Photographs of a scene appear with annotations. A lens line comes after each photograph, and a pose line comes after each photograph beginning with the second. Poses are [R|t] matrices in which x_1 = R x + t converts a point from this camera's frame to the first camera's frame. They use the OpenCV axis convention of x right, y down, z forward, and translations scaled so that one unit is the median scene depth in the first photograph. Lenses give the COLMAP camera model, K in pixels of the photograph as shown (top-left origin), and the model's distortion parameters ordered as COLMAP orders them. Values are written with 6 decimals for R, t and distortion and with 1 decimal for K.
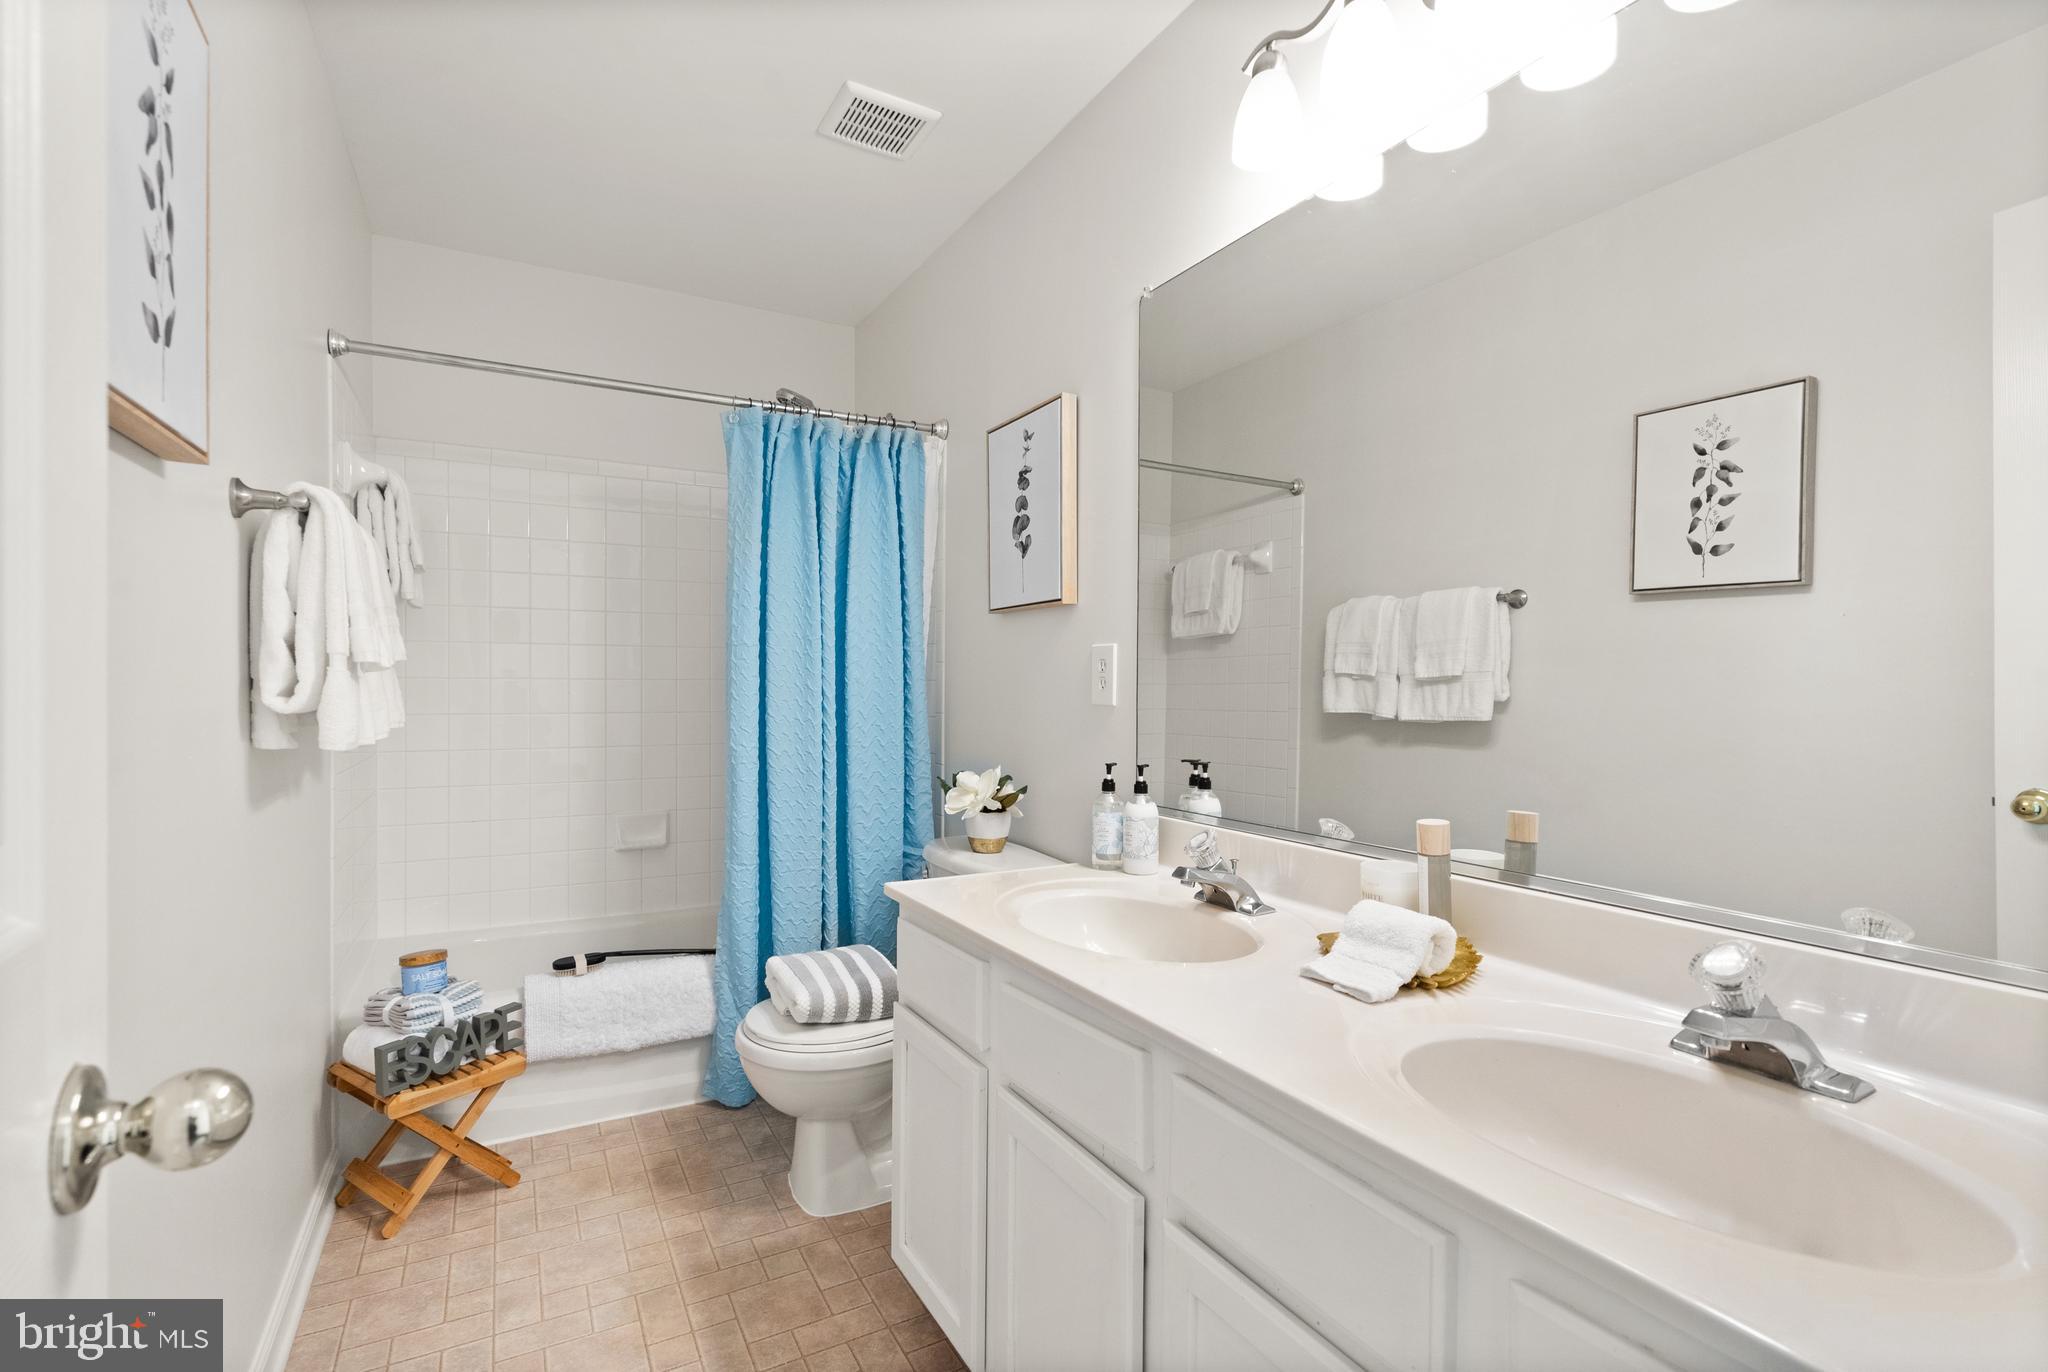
lens RADIAL K [[949.7, 0, 1024.0], [0, 949.7, 686.0], [0, 0, 1]] dist [0.001353, 0.000500]
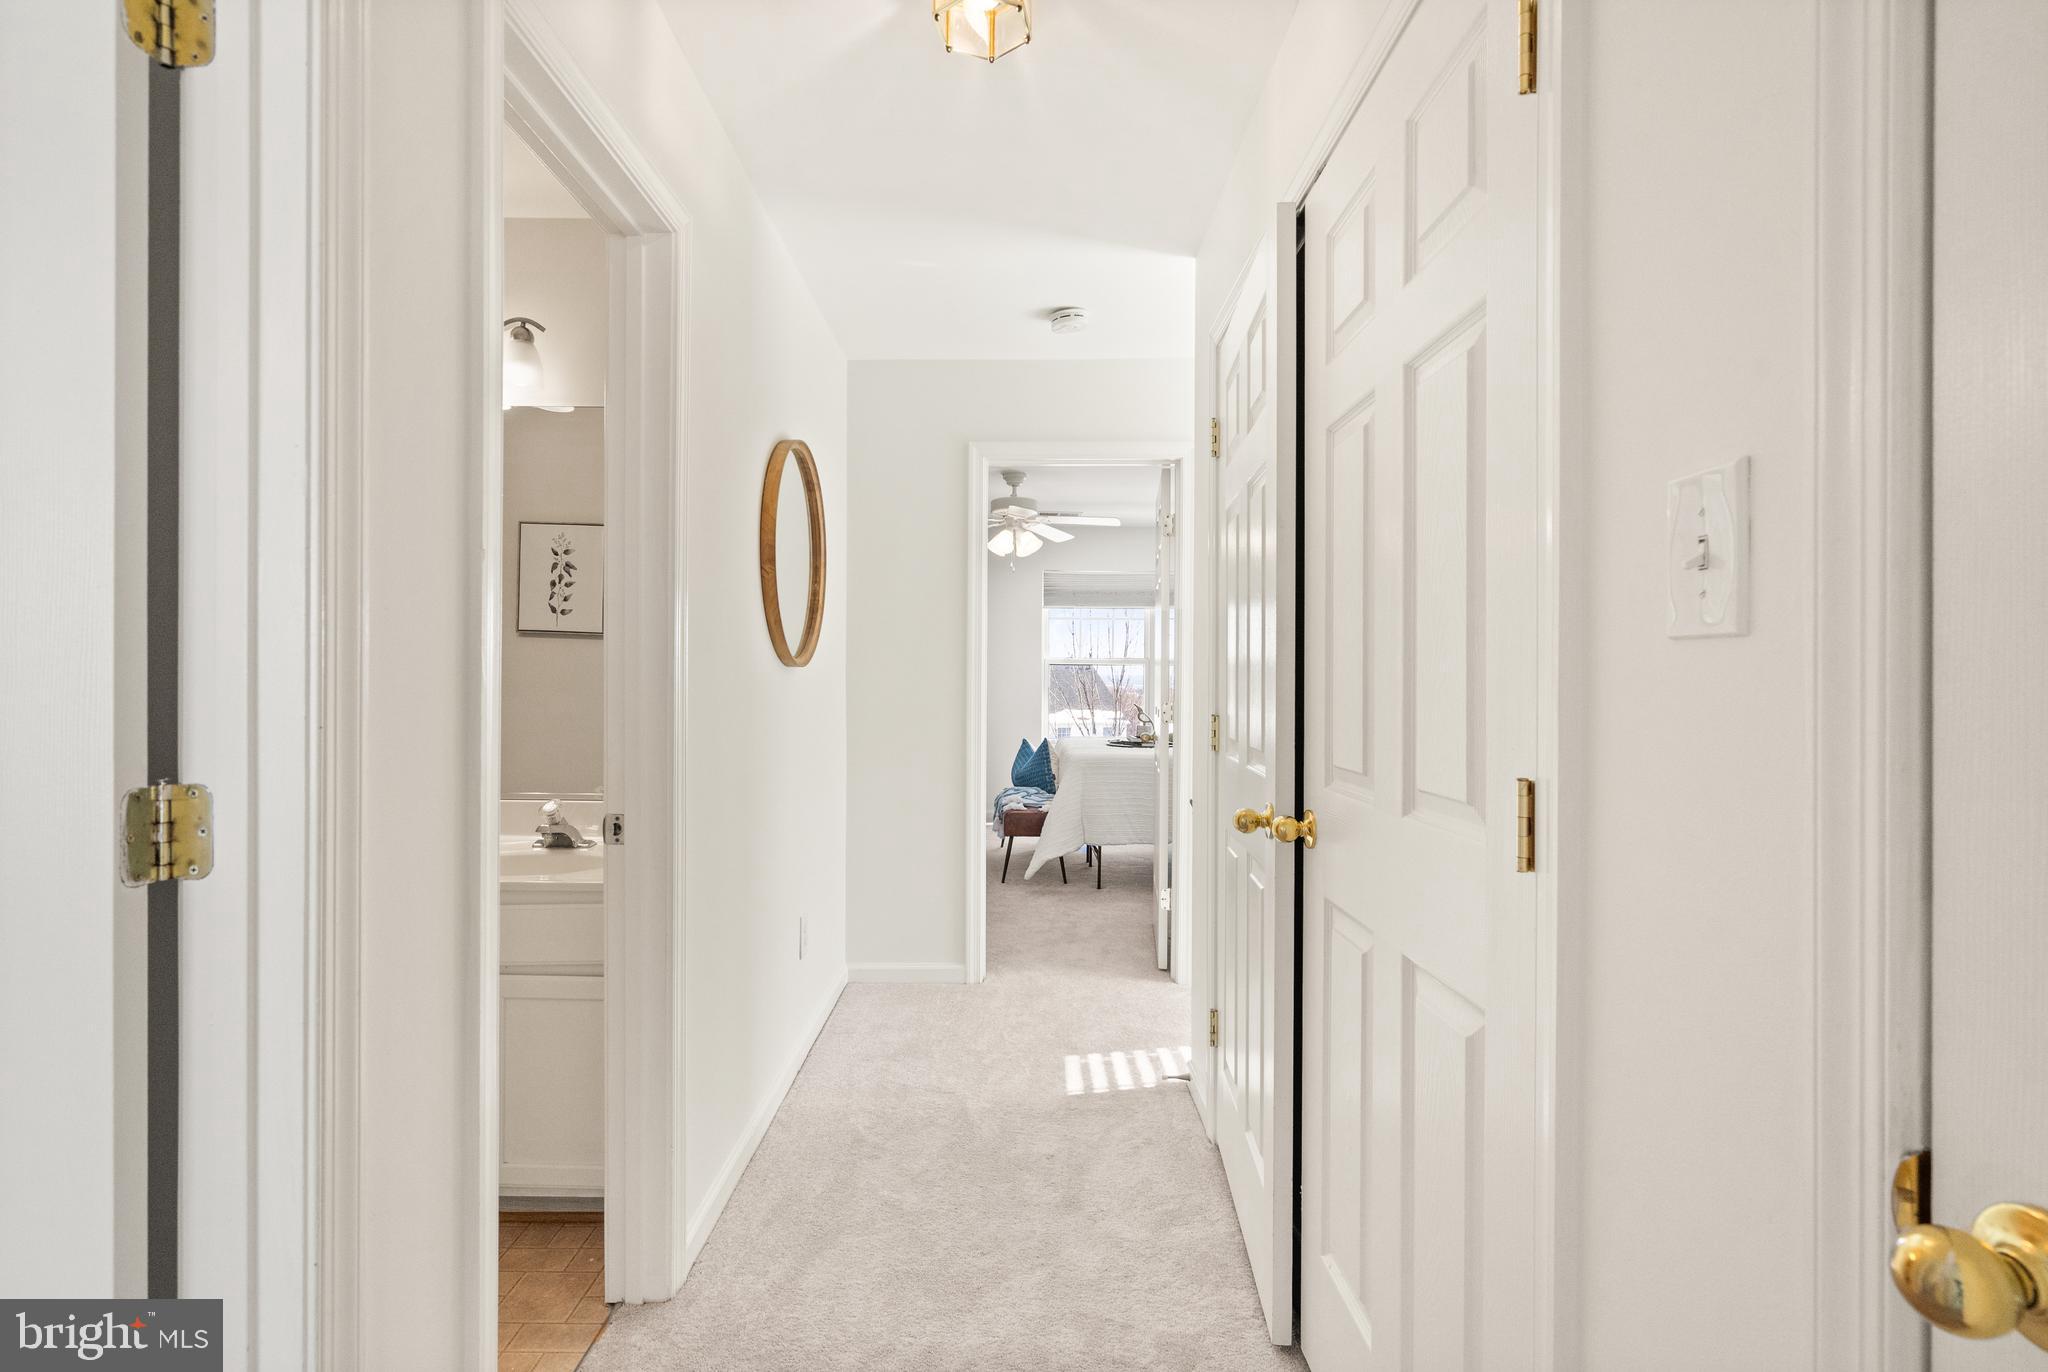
lens RADIAL K [[949.7, 0, 1024.0], [0, 949.7, 686.0], [0, 0, 1]] dist [0.001353, 0.000500]
pose [[0.488287, -0.011654, 0.872605, -0.373779], [-0.009293, 0.999785, 0.018553, -0.048198], [-0.872634, -0.017169, 0.488073, -0.578594]]
